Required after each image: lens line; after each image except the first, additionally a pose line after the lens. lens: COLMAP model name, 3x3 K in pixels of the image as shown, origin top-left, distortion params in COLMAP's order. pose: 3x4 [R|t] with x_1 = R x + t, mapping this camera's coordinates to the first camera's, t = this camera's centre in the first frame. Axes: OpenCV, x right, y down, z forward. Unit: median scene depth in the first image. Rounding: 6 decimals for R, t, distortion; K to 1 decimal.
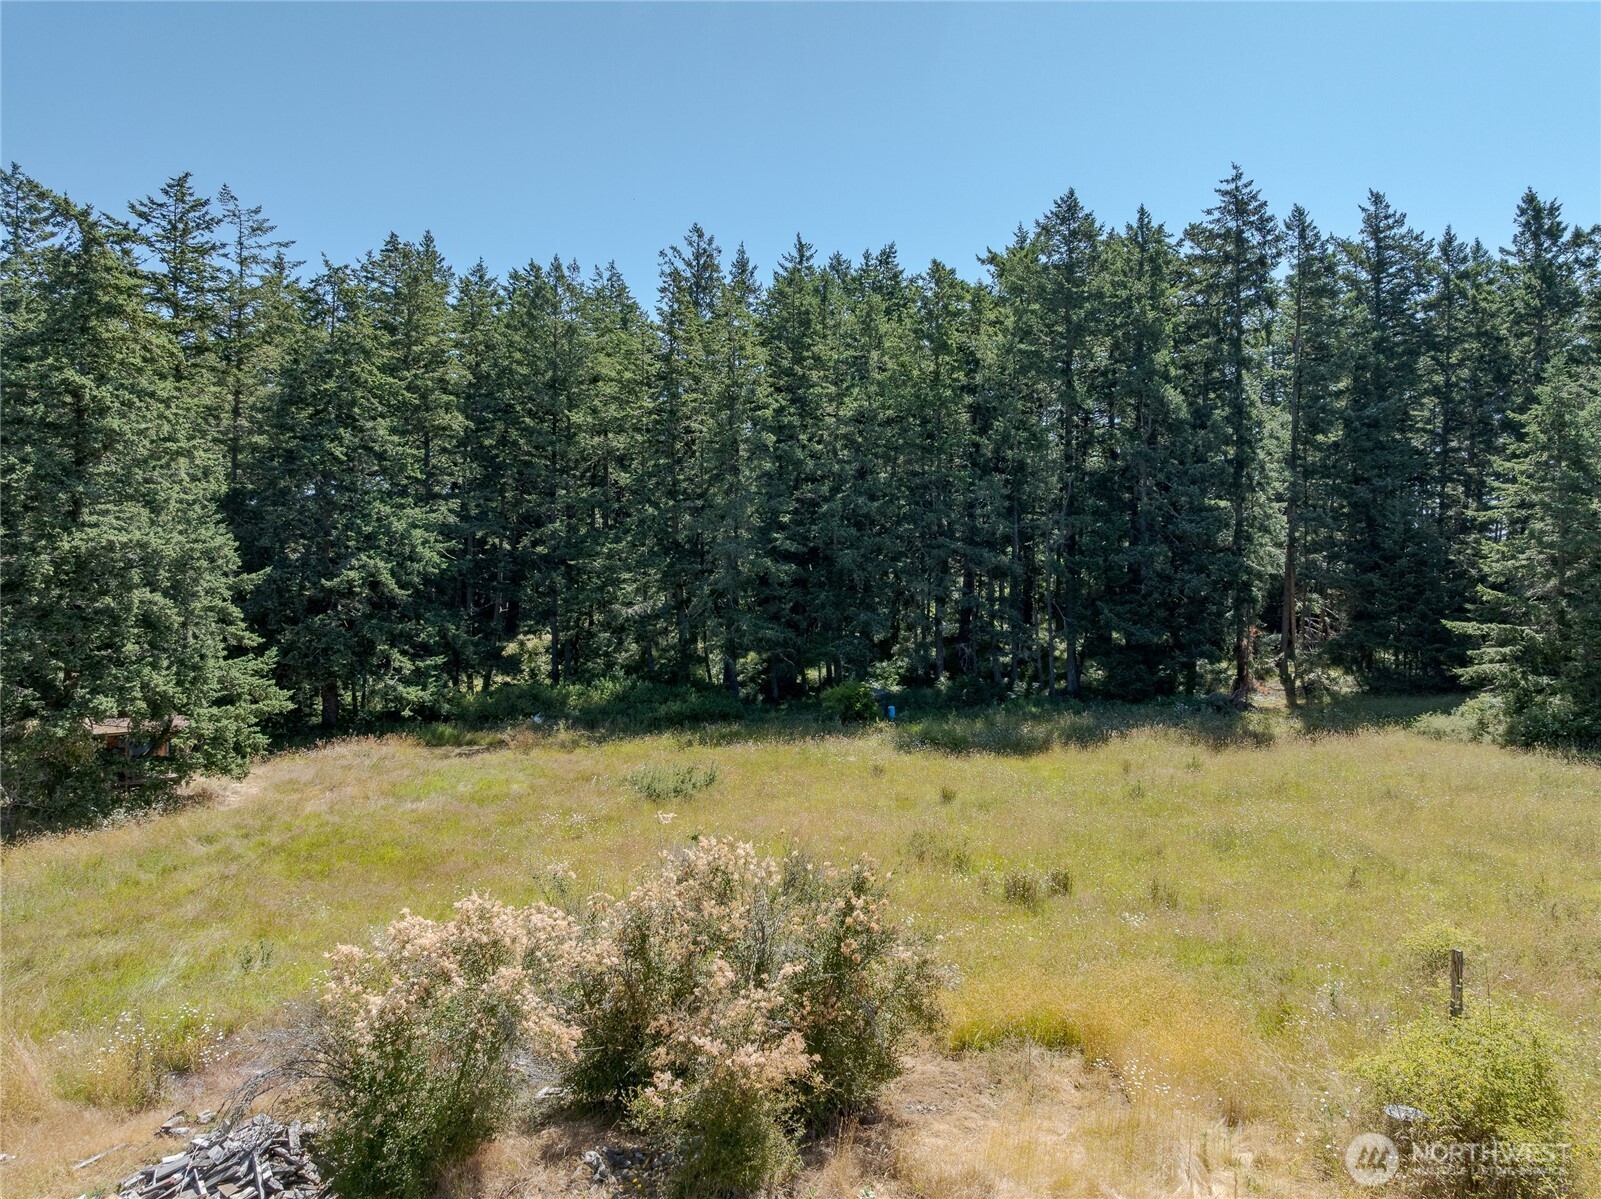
lens RADIAL K [[1158.6, 0, 799.0], [0, 1158.6, 607.0], [0, 0, 1]] dist [-0.041253, -0.001008]
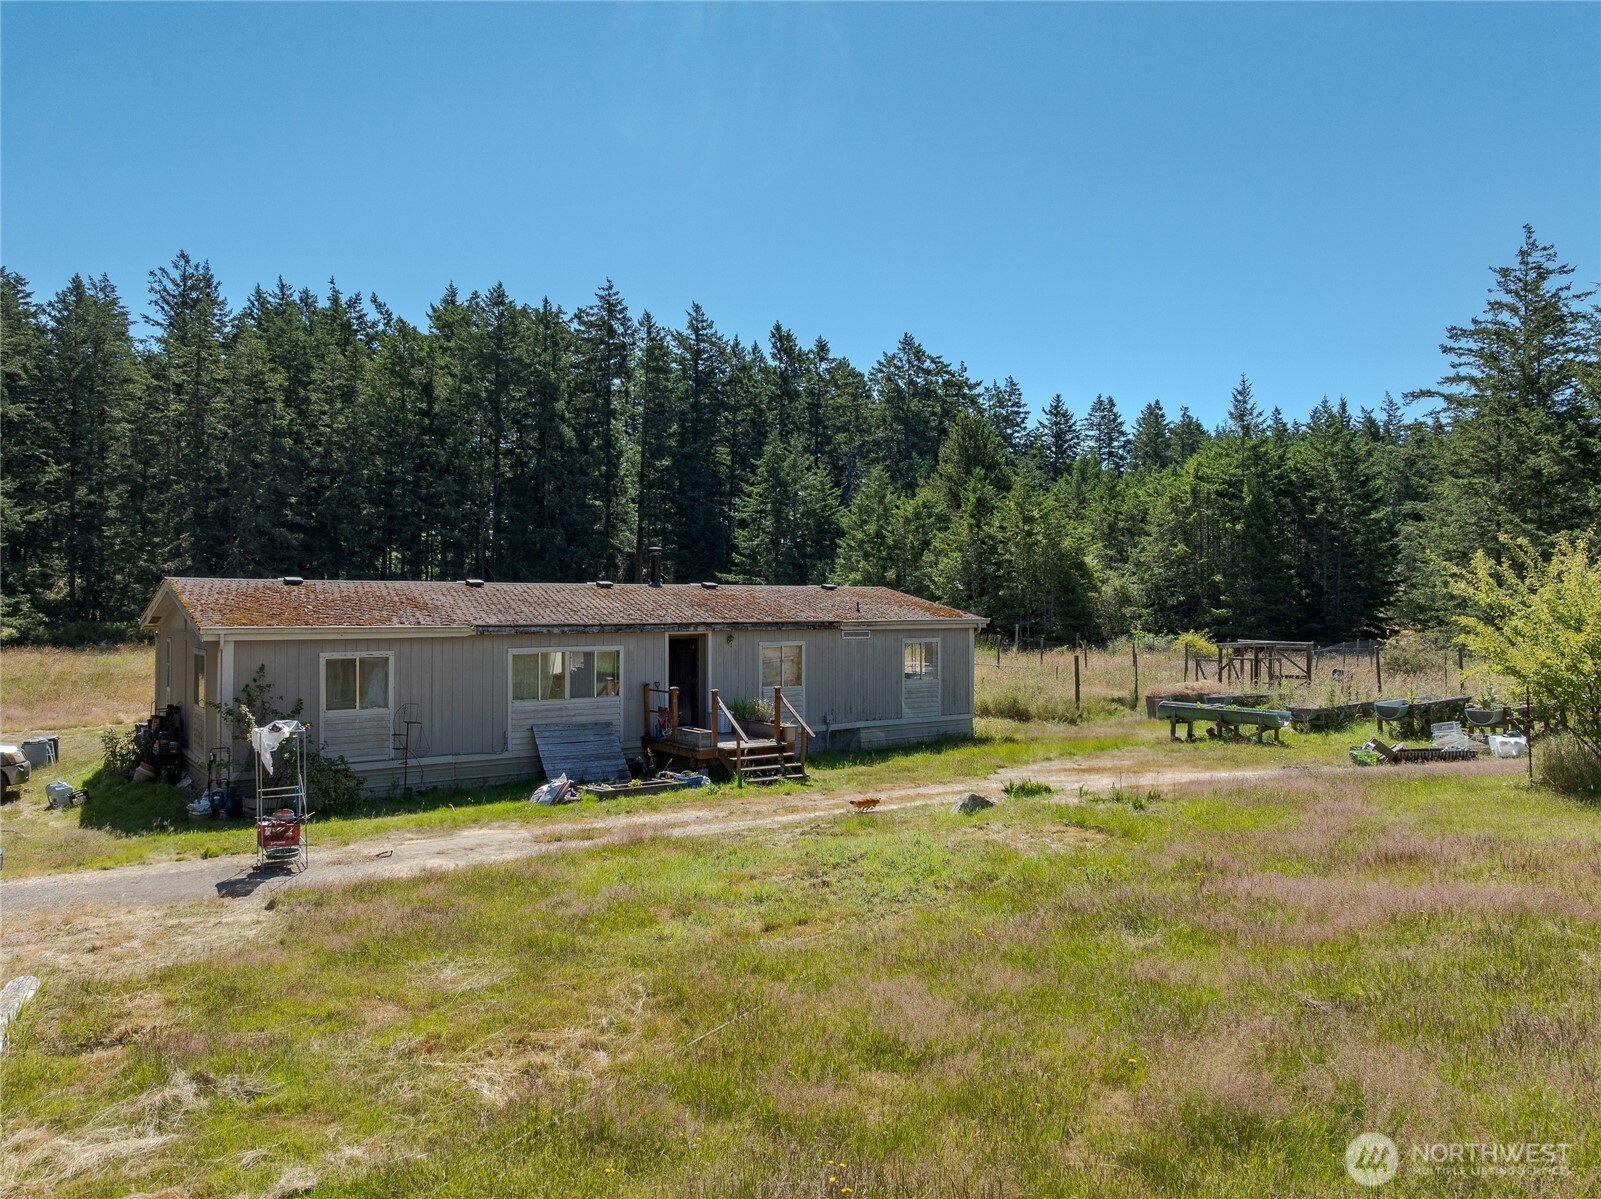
lens RADIAL K [[1158.6, 0, 799.0], [0, 1158.6, 607.0], [0, 0, 1]] dist [-0.041253, -0.001008]
pose [[0.864869, 0.001385, 0.501996, -0.168965], [-0.003226, 0.999991, 0.002800, 0.042469], [-0.501987, -0.004041, 0.864866, -0.456100]]
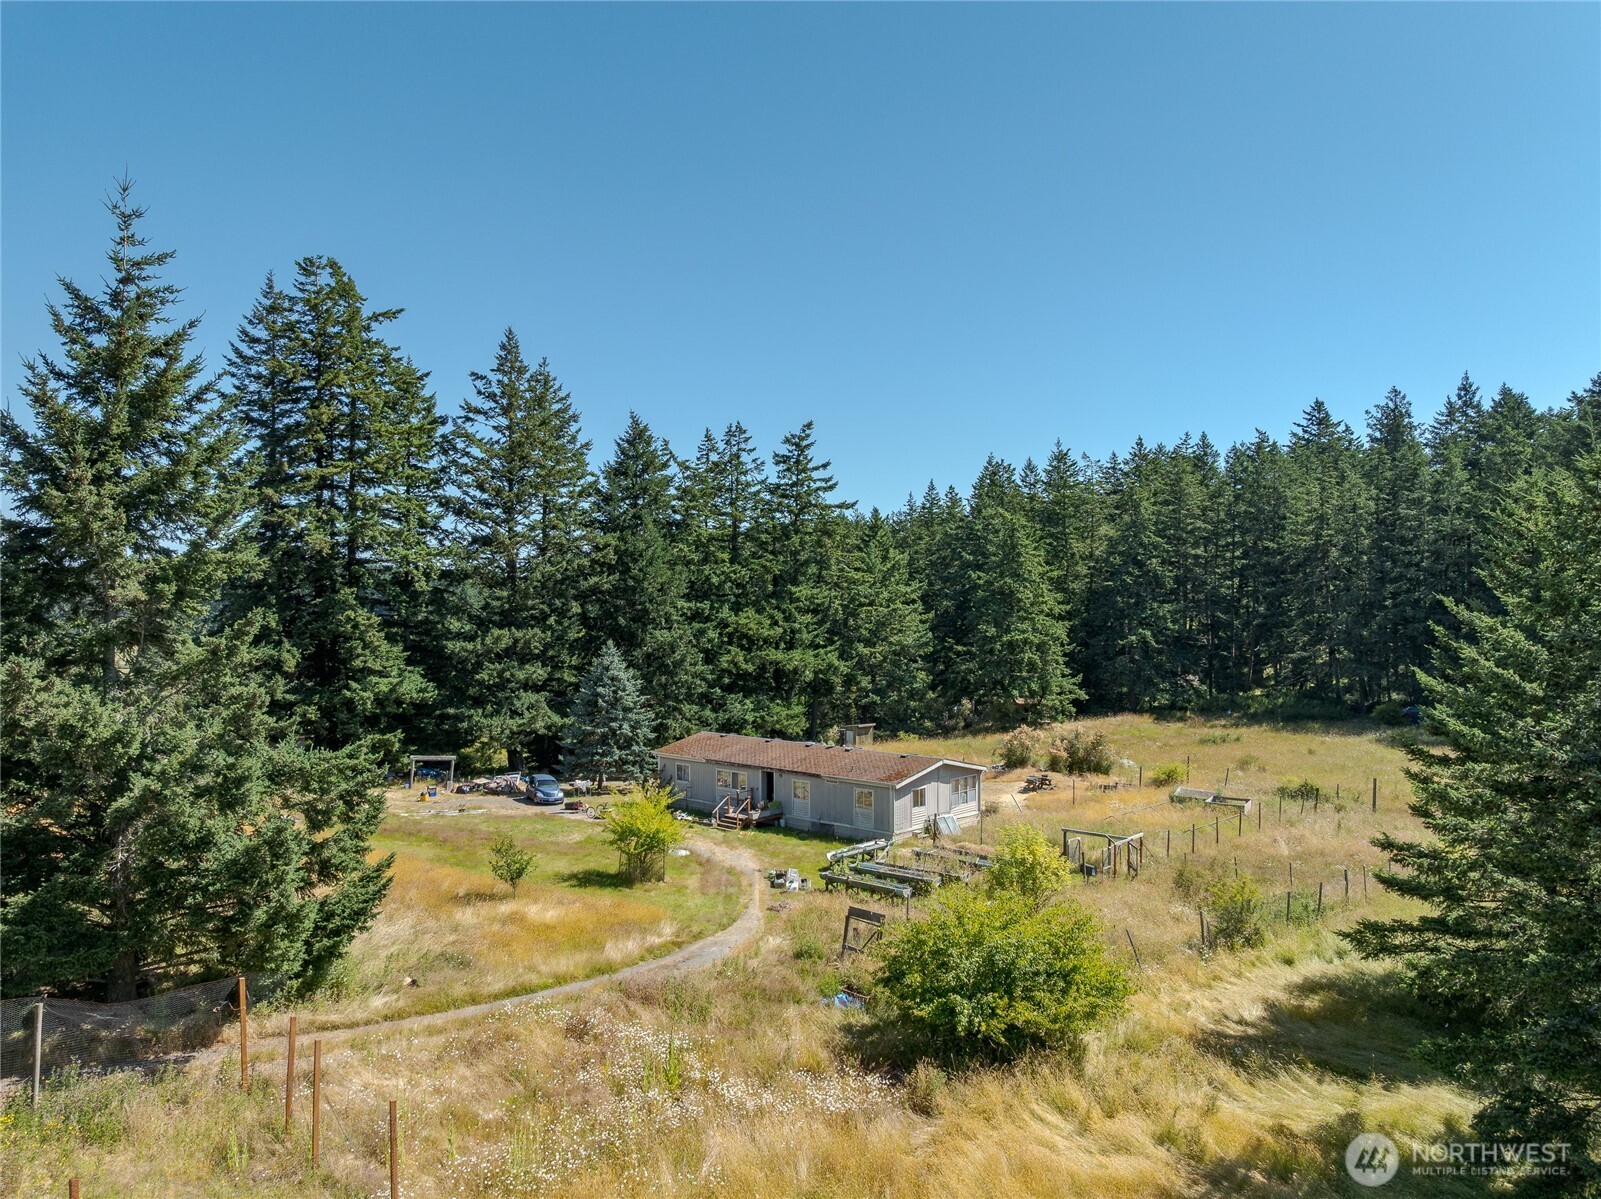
lens RADIAL K [[1158.6, 0, 799.0], [0, 1158.6, 607.0], [0, 0, 1]] dist [-0.041253, -0.001008]
pose [[0.689354, 0.004429, -0.724411, 0.562721], [-0.006395, 0.999980, 0.000029, -0.063655], [0.724396, 0.004613, 0.689368, -0.706081]]
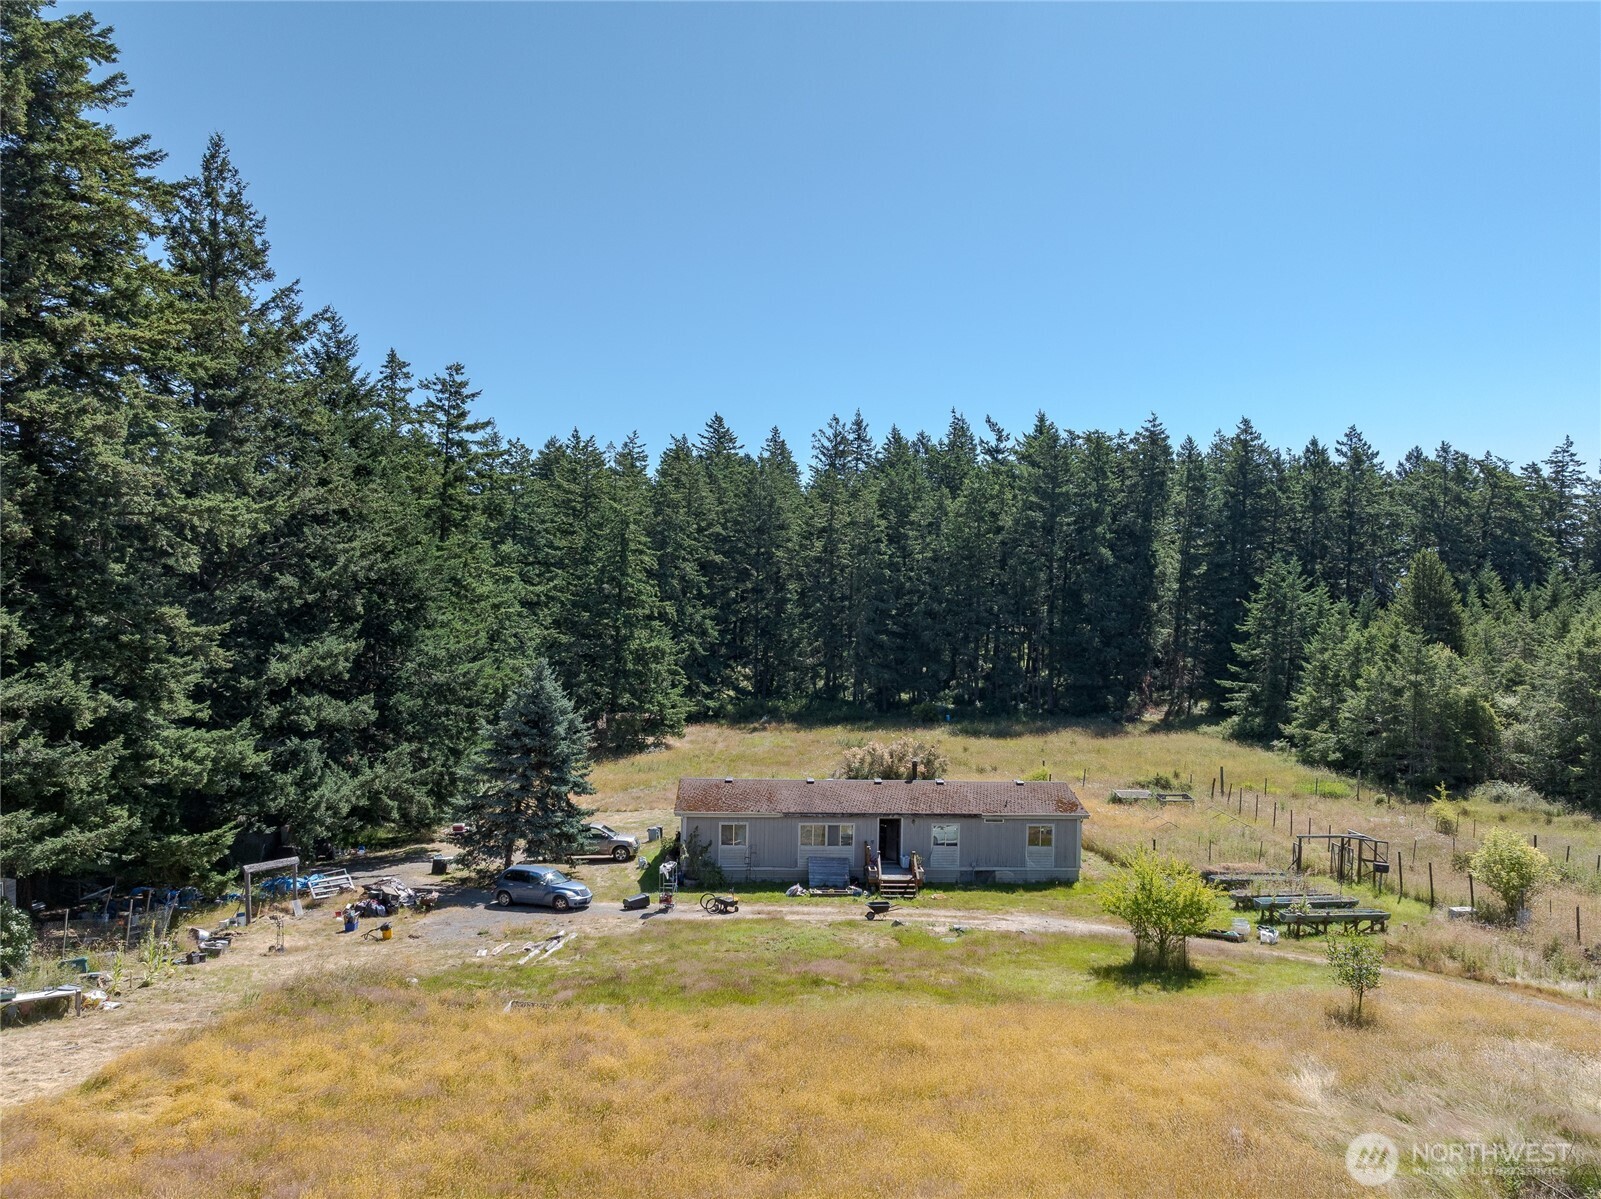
lens RADIAL K [[1170.0, 0, 811.9], [0, 1170.0, 636.1], [0, 0, 1]] dist [-0.029572, 0.004843]
pose [[0.998728, 0.019751, -0.046392, -0.051575], [-0.019104, 0.999714, 0.014360, -0.061025], [0.046662, -0.013455, 0.998820, -0.829233]]
